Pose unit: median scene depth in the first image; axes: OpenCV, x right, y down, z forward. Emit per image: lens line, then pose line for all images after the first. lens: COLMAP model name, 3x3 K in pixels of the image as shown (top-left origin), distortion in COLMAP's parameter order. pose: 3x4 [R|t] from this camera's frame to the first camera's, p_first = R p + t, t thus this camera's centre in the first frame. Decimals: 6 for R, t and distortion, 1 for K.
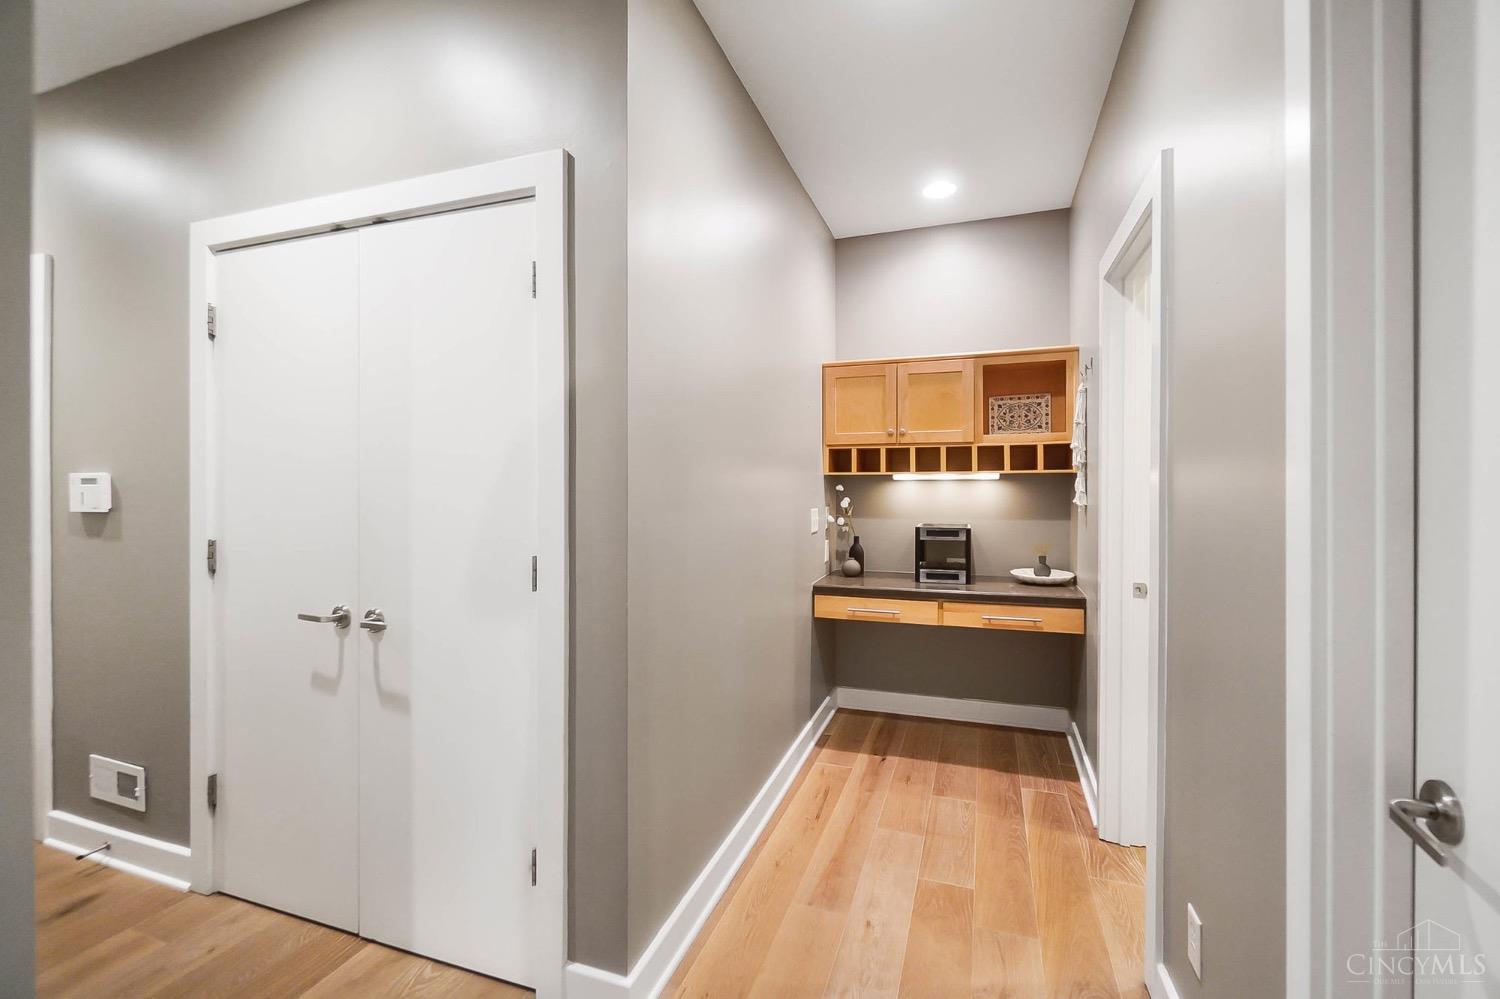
lens RADIAL K [[660.2, 0, 749.6], [0, 660.2, 485.7], [0, 0, 1]] dist [-0.001788, -0.000939]
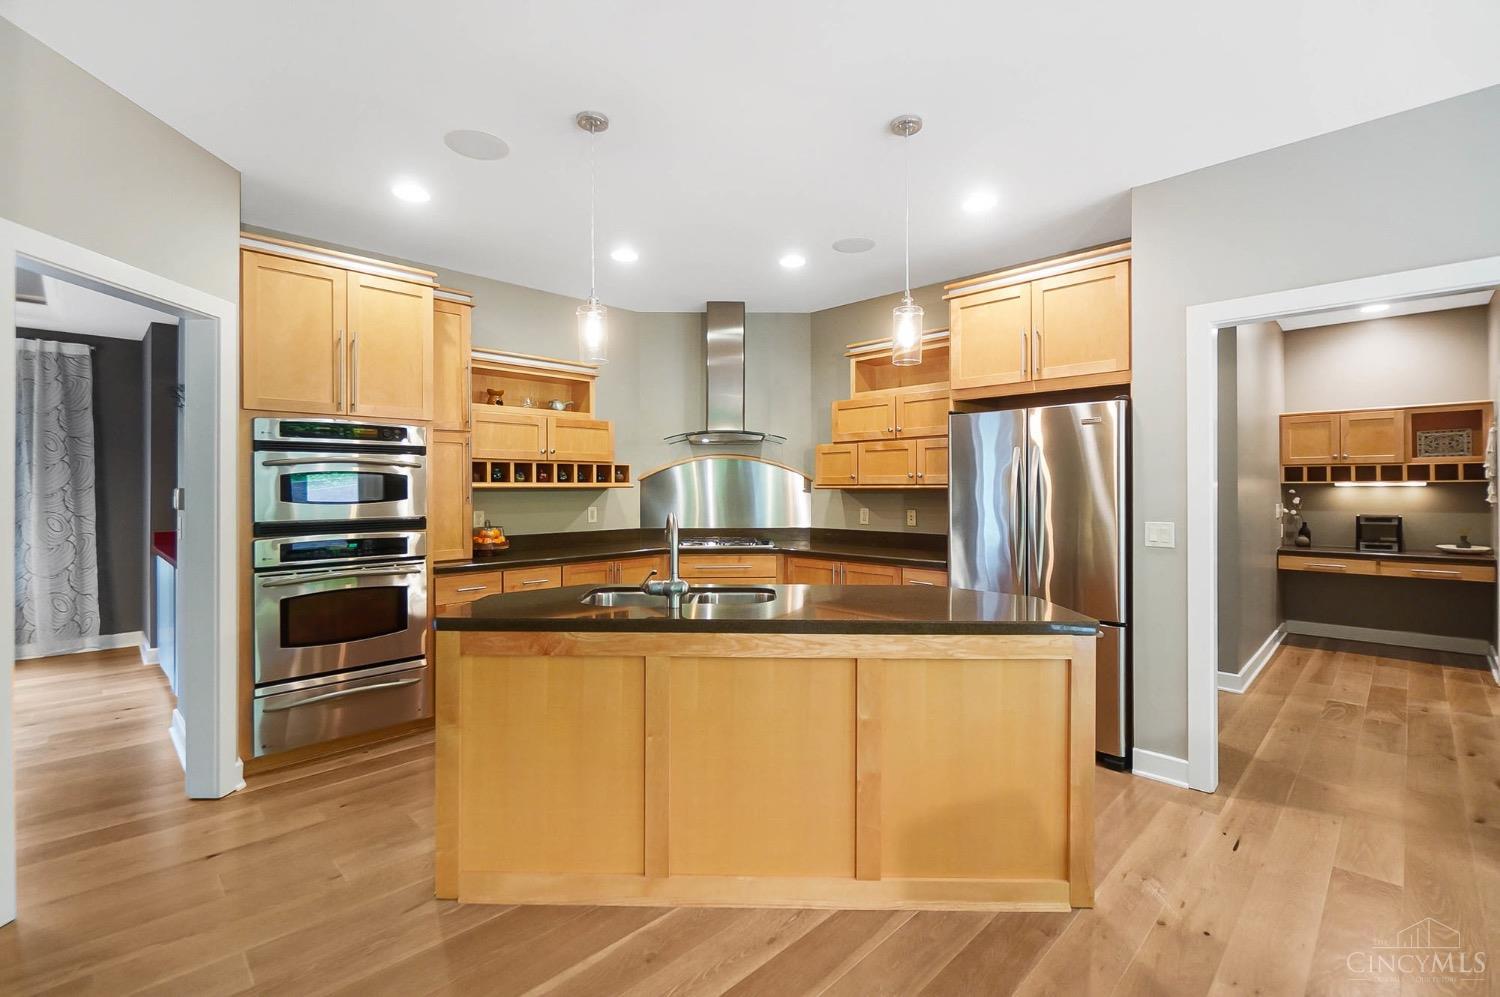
lens RADIAL K [[660.2, 0, 749.6], [0, 660.2, 484.7], [0, 0, 1]] dist [-0.001788, -0.000939]
pose [[0.901627, -0.002933, -0.432505, -0.385179], [0.001526, 0.999992, -0.003599, -0.009373], [0.432512, 0.002585, 0.901624, -1.080641]]
